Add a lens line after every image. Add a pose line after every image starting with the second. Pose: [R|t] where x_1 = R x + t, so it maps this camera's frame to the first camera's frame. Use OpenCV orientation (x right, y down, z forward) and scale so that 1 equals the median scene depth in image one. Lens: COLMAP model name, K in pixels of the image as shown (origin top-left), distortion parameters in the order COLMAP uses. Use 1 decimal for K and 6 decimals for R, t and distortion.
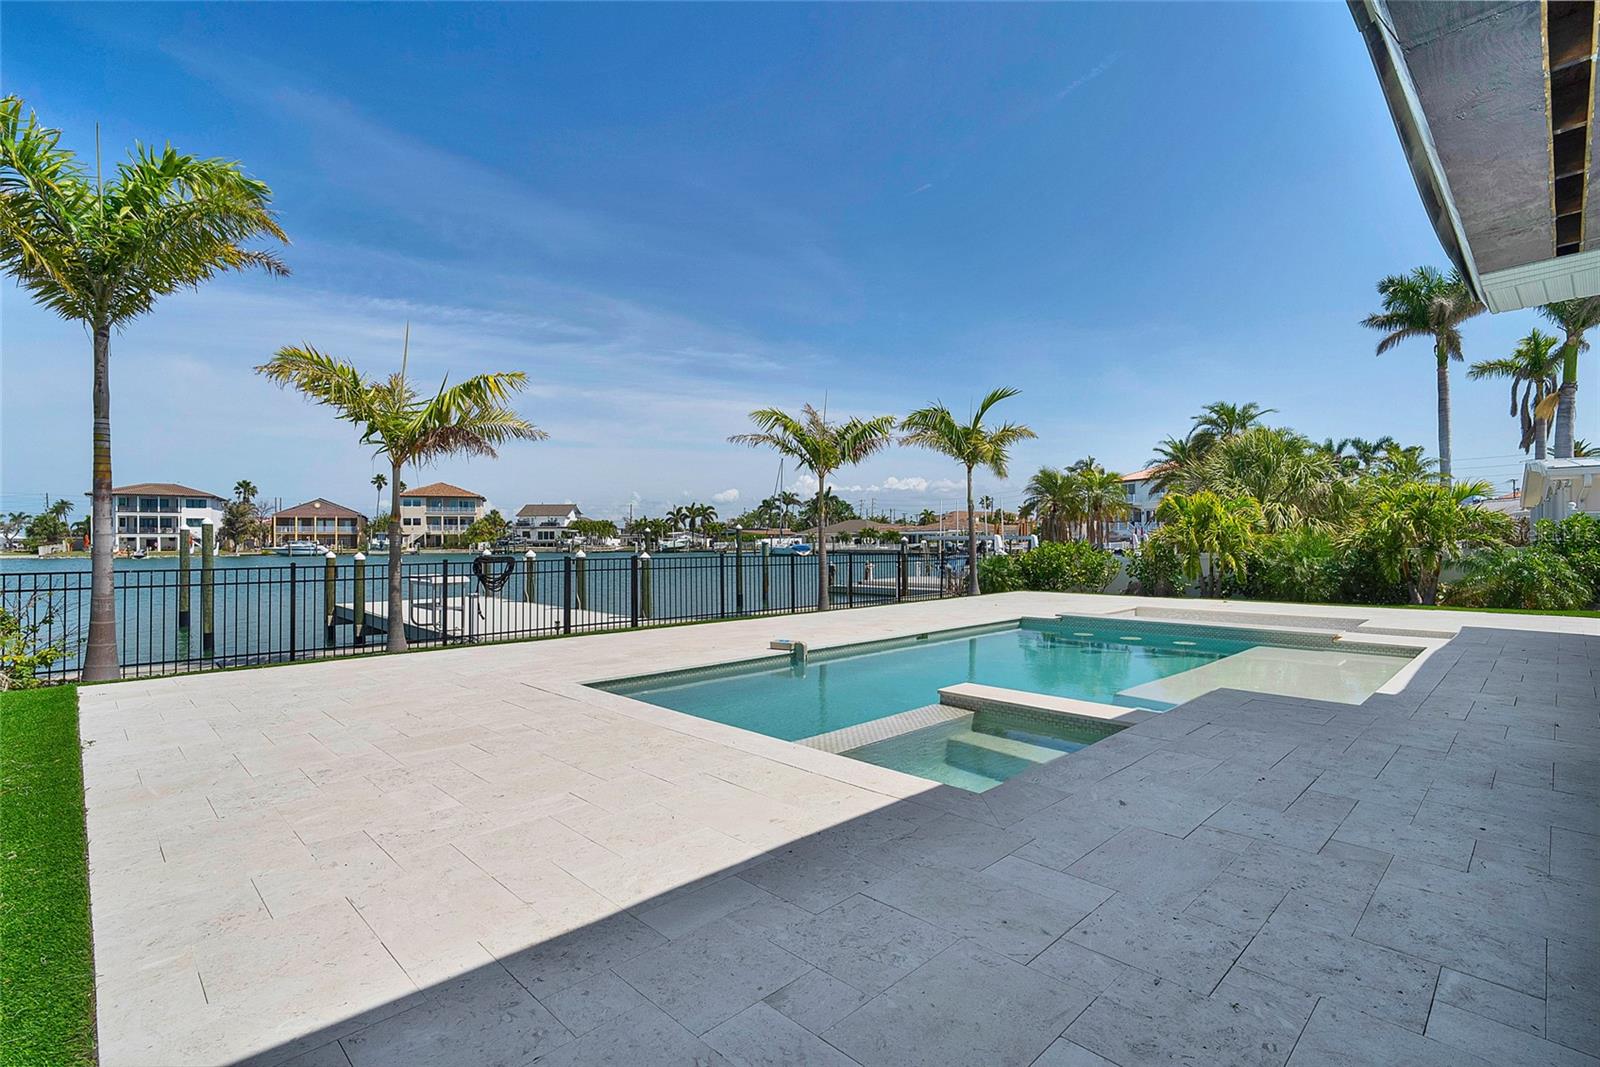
lens RADIAL K [[749.7, 0, 804.9], [0, 749.7, 536.3], [0, 0, 1]] dist [-0.010173, 0.000008]
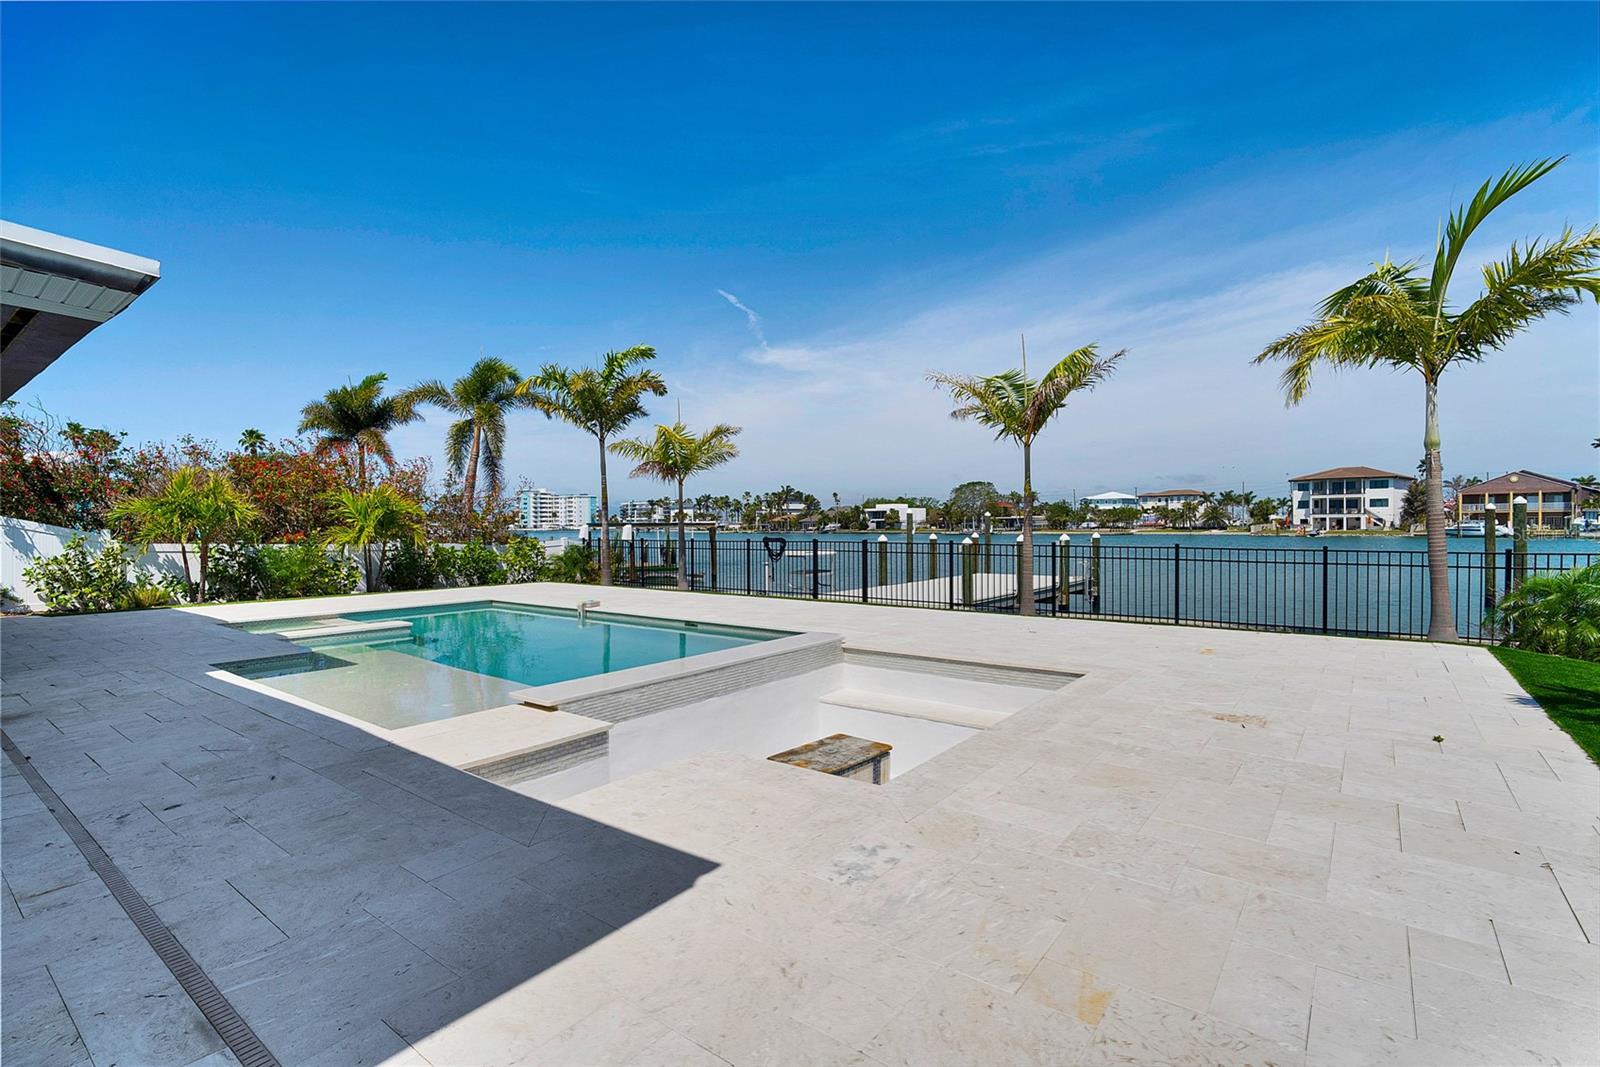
lens RADIAL K [[748.8, 0, 809.0], [0, 748.8, 543.2], [0, 0, 1]] dist [-0.020521, 0.009412]
pose [[0.142638, 0.027270, -0.989399, 0.080004], [0.010024, 0.999529, 0.028994, -0.000223], [0.989724, -0.014053, 0.142297, 0.068885]]
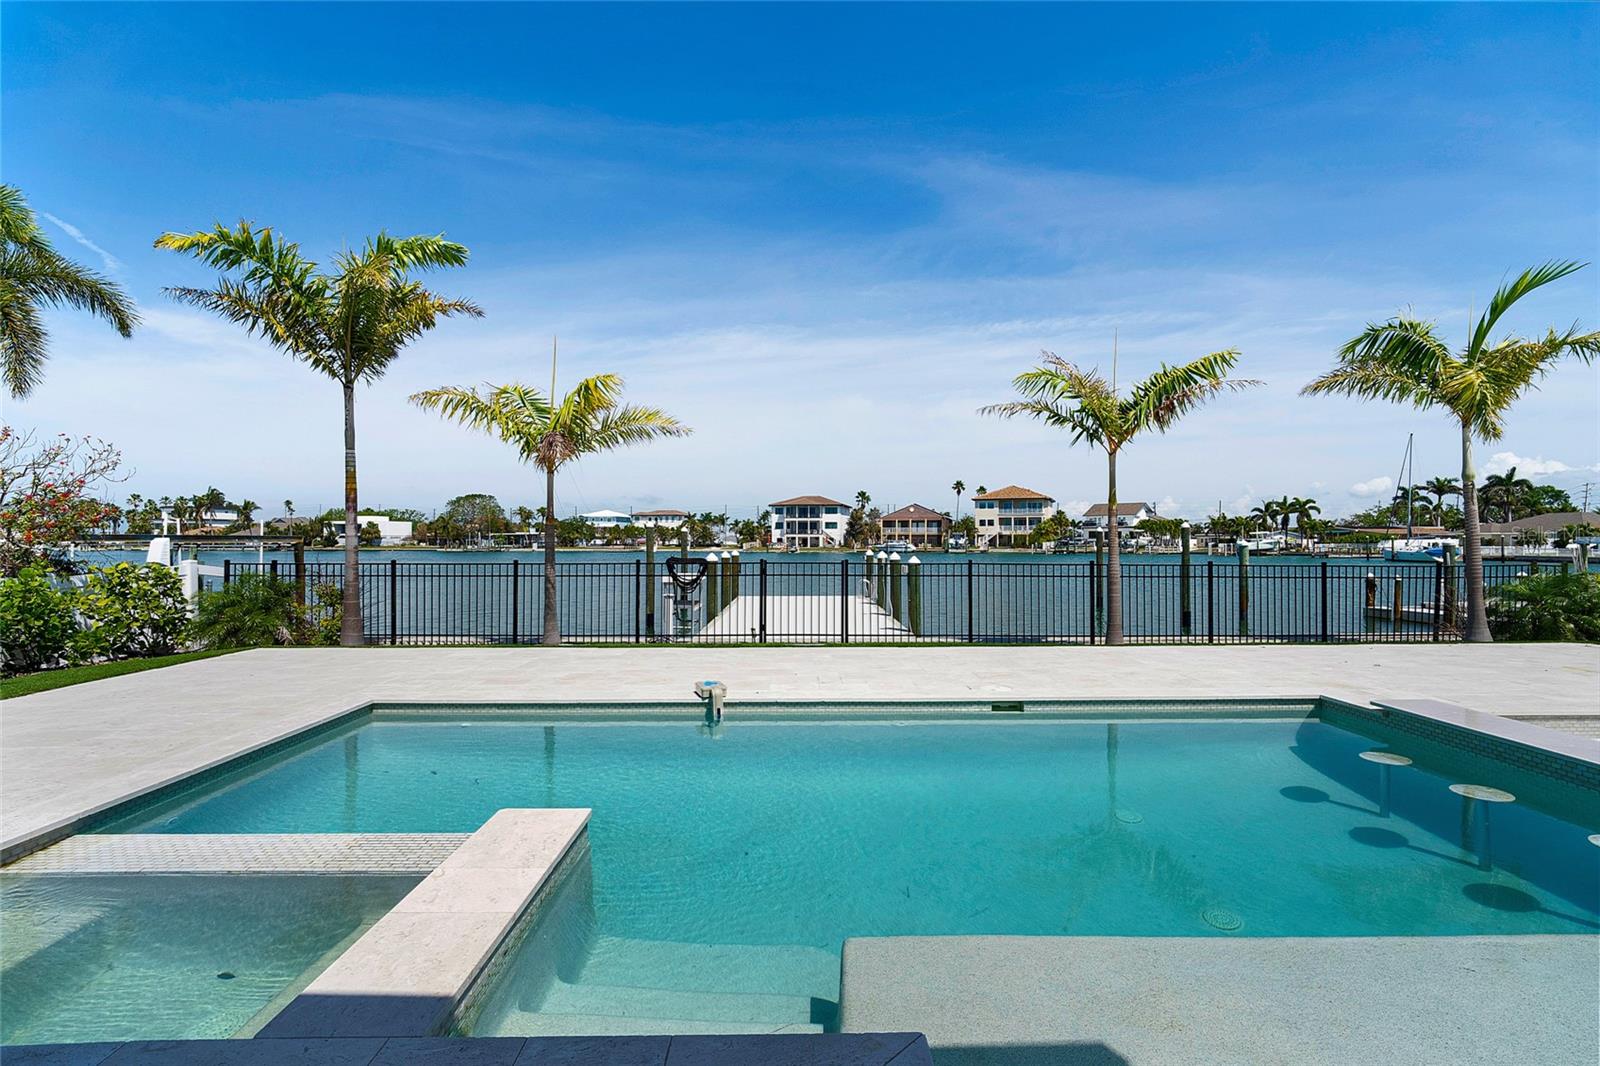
lens RADIAL K [[748.8, 0, 809.0], [0, 748.8, 542.7], [0, 0, 1]] dist [-0.020521, 0.009412]
pose [[0.731189, 0.006504, -0.682144, 0.030345], [-0.000579, 0.999960, 0.008914, -0.000178], [0.682174, -0.006123, 0.731164, 0.030692]]
